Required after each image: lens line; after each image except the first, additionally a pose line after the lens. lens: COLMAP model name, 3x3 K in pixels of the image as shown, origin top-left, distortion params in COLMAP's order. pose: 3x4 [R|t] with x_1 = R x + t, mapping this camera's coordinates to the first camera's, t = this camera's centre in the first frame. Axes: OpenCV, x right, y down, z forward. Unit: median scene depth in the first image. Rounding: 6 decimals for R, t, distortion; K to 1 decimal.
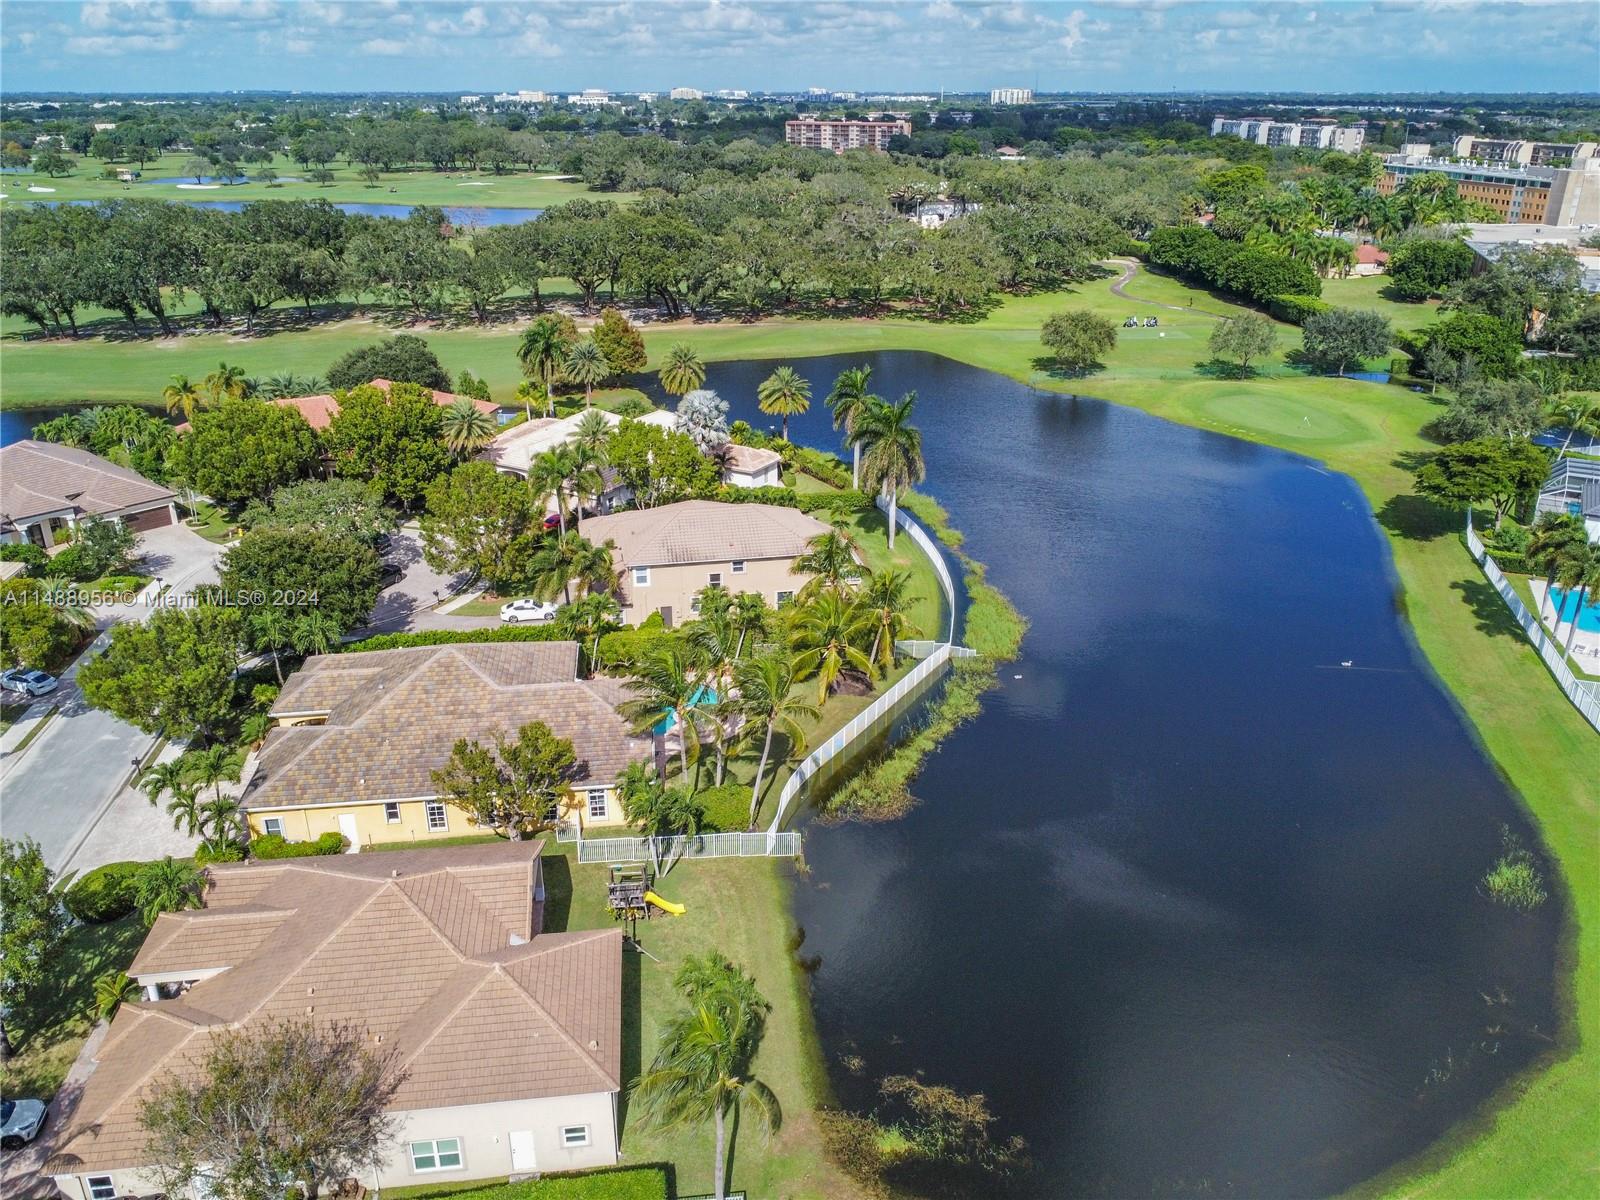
lens RADIAL K [[1215.9, 0, 799.1], [0, 1215.9, 557.7], [0, 0, 1]] dist [-0.000857, -0.002656]
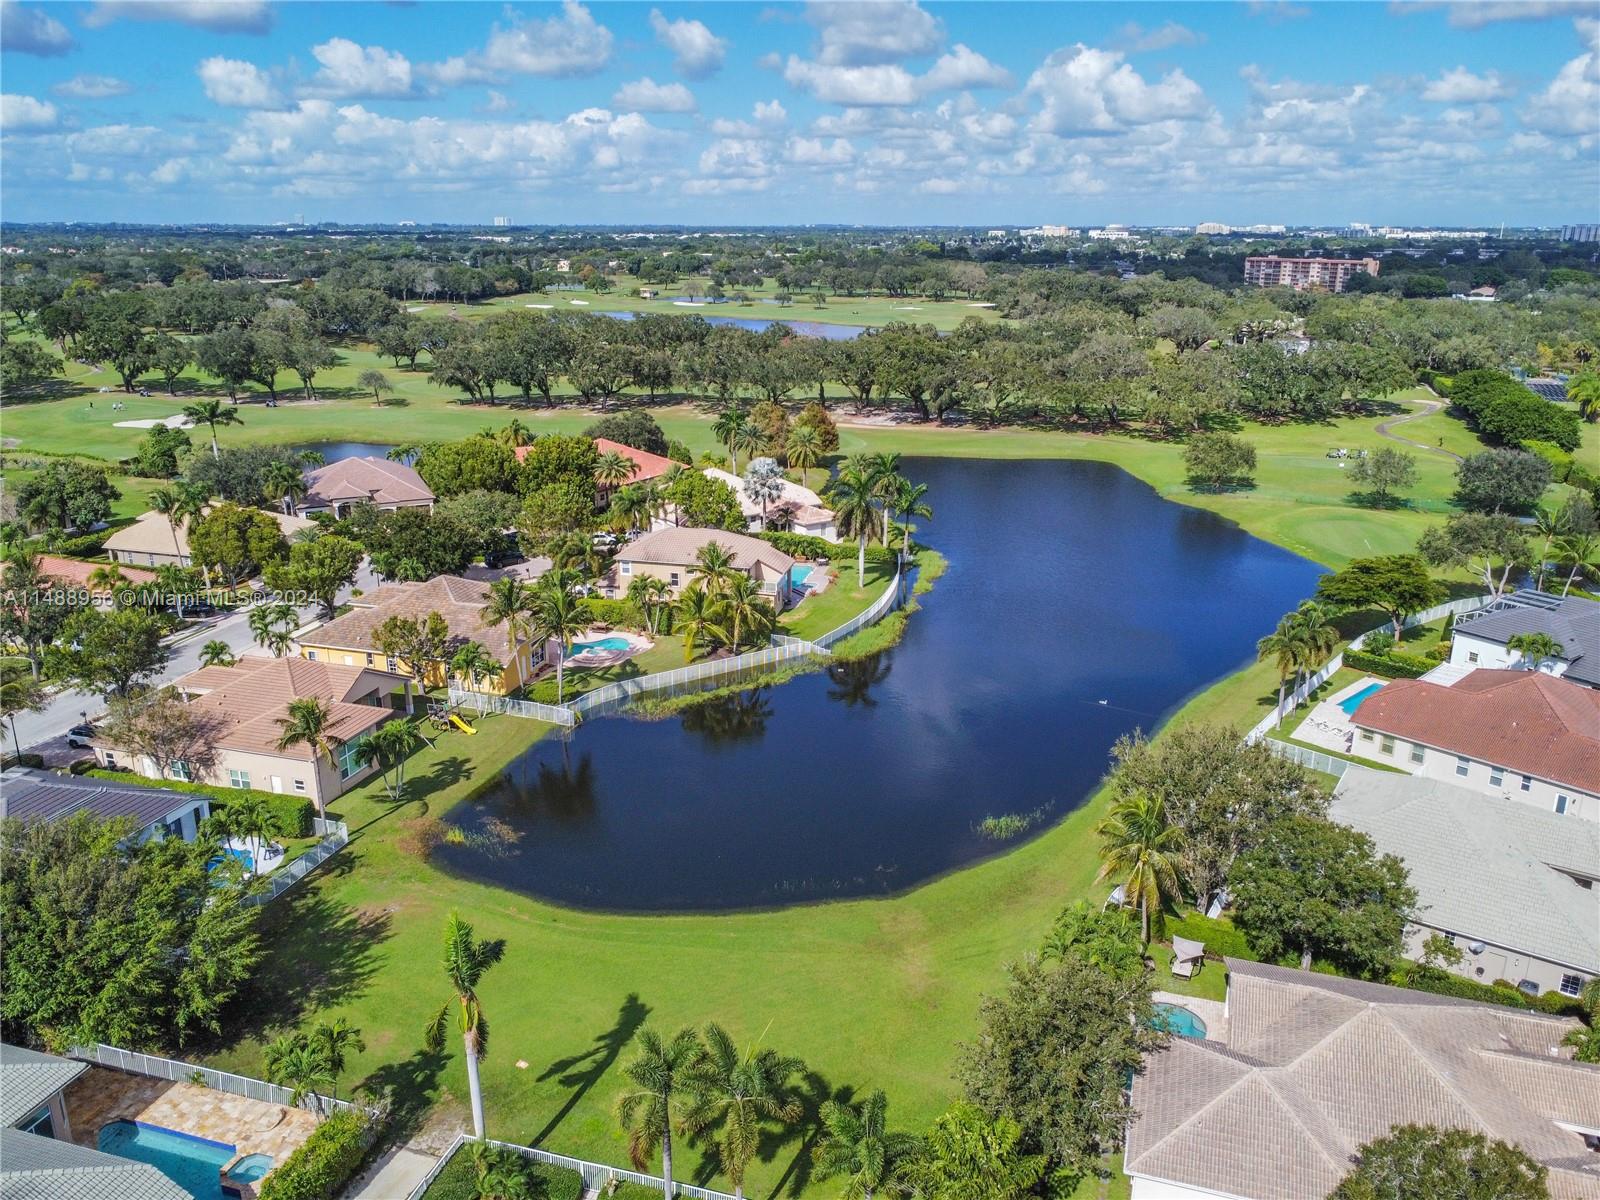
lens RADIAL K [[1189.3, 0, 800.0], [0, 1189.3, 600.0], [0, 0, 1]] dist [0.003588, -0.000759]
pose [[0.915411, 0.122700, -0.383363, 0.266790], [-0.146086, 0.988742, -0.032372, 0.030091], [0.375075, 0.085638, 0.923030, -0.098395]]
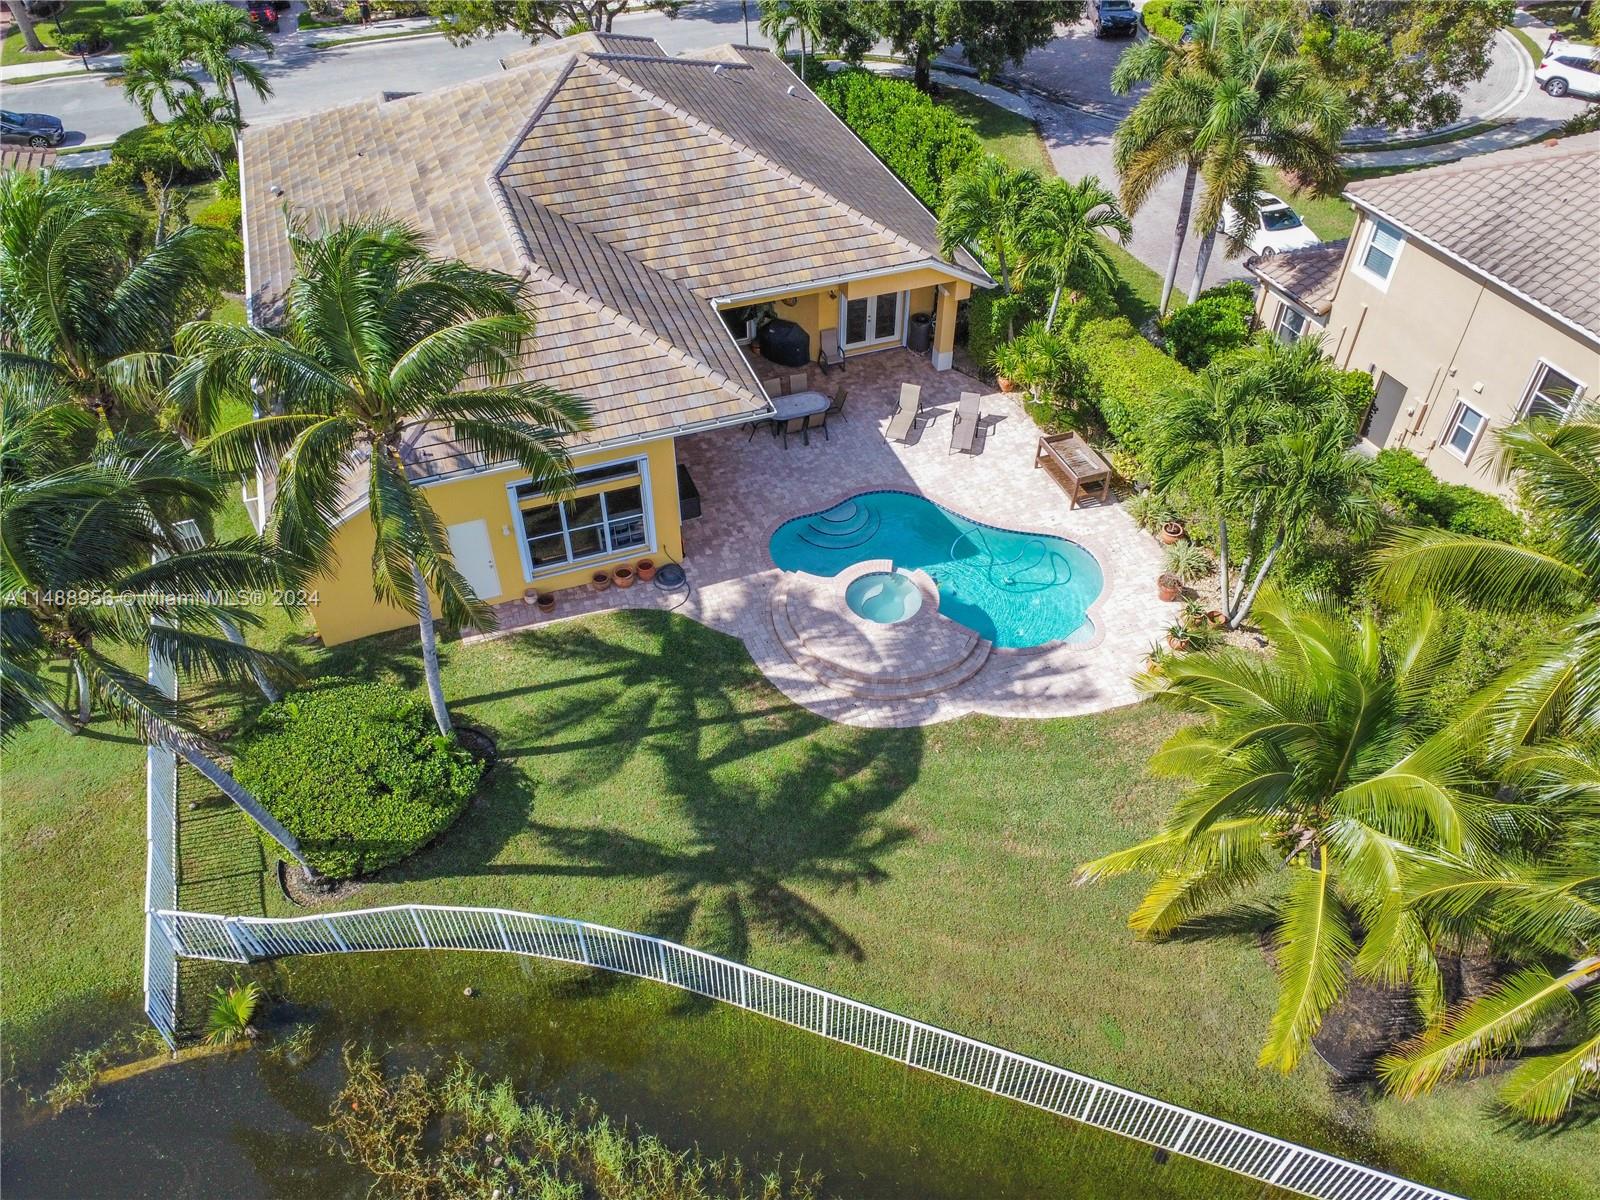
lens RADIAL K [[1189.3, 0, 800.0], [0, 1189.3, 600.0], [0, 0, 1]] dist [0.003588, -0.000759]
pose [[0.221261, 0.673109, -0.705669, 0.054882], [-0.349399, 0.730282, 0.587033, -0.021922], [0.910475, 0.116672, 0.396767, 0.326372]]
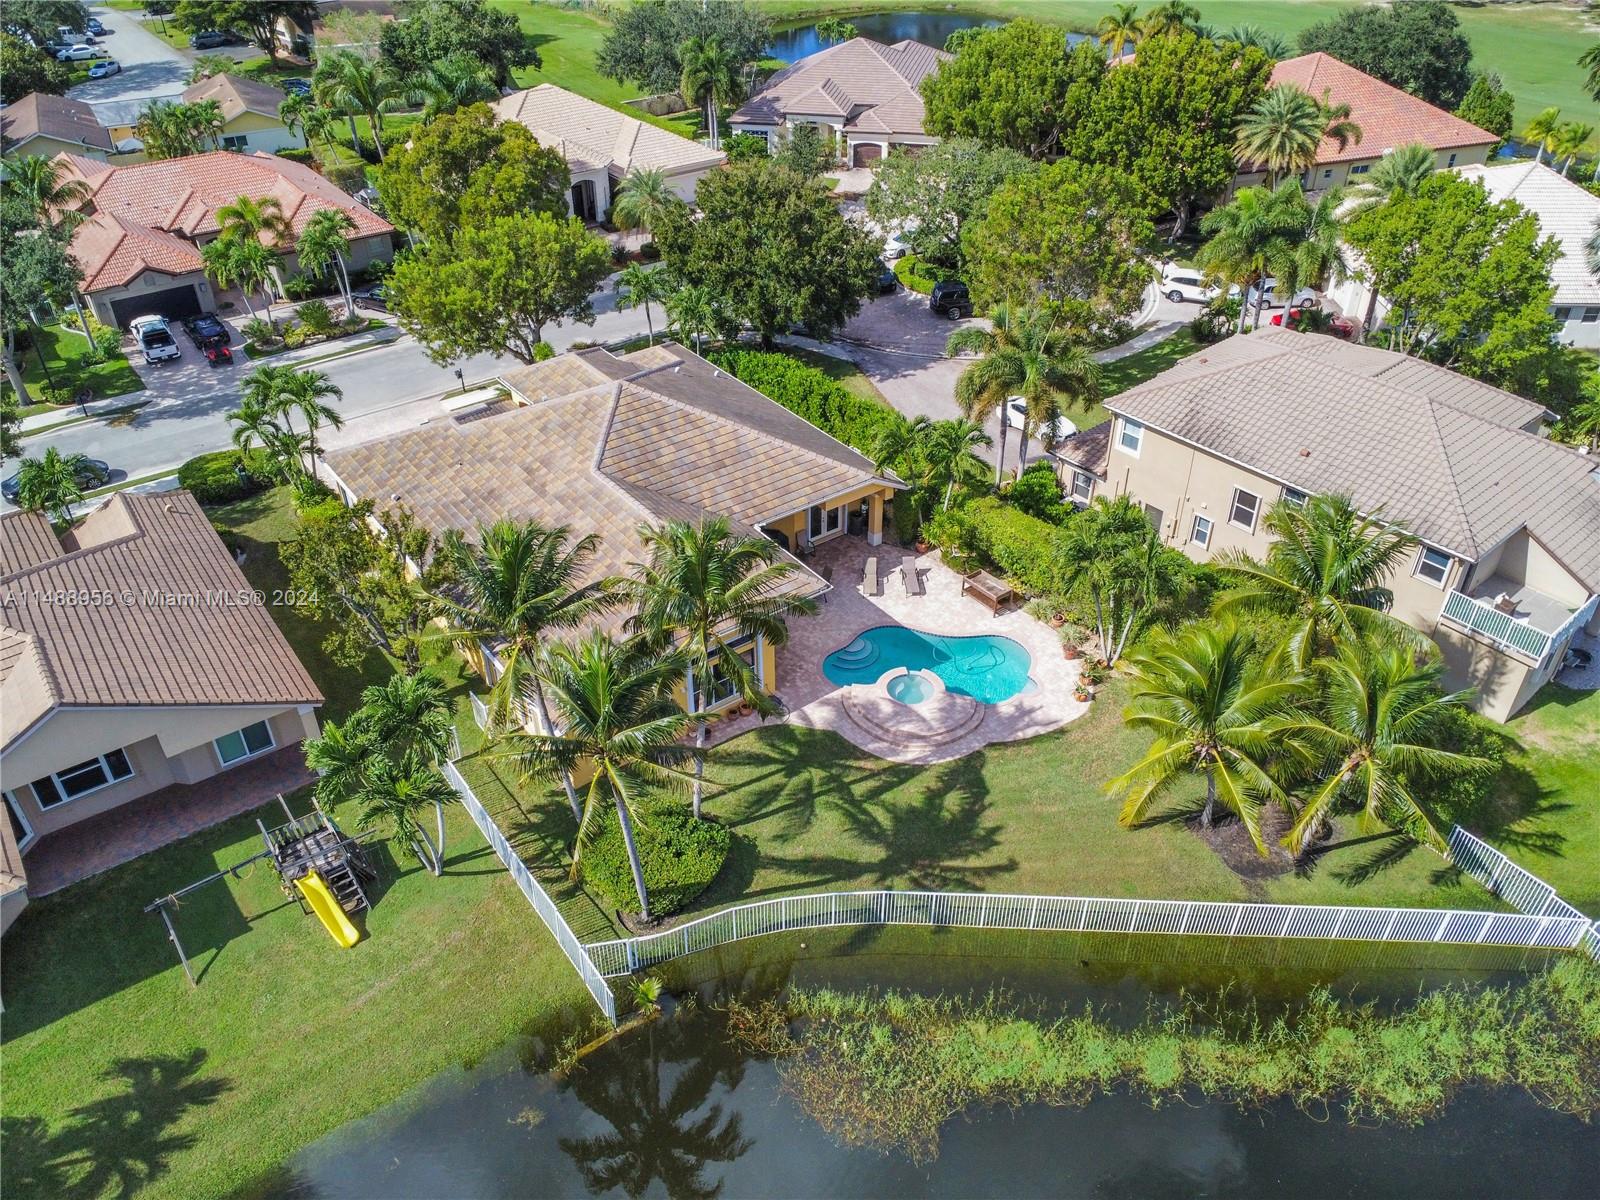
lens RADIAL K [[1189.3, 0, 800.0], [0, 1189.3, 600.0], [0, 0, 1]] dist [0.003588, -0.000759]
pose [[0.490951, 0.504592, -0.710179, 0.094537], [-0.308077, 0.863070, 0.400248, -0.039331], [0.814896, 0.022287, 0.579178, 0.251049]]
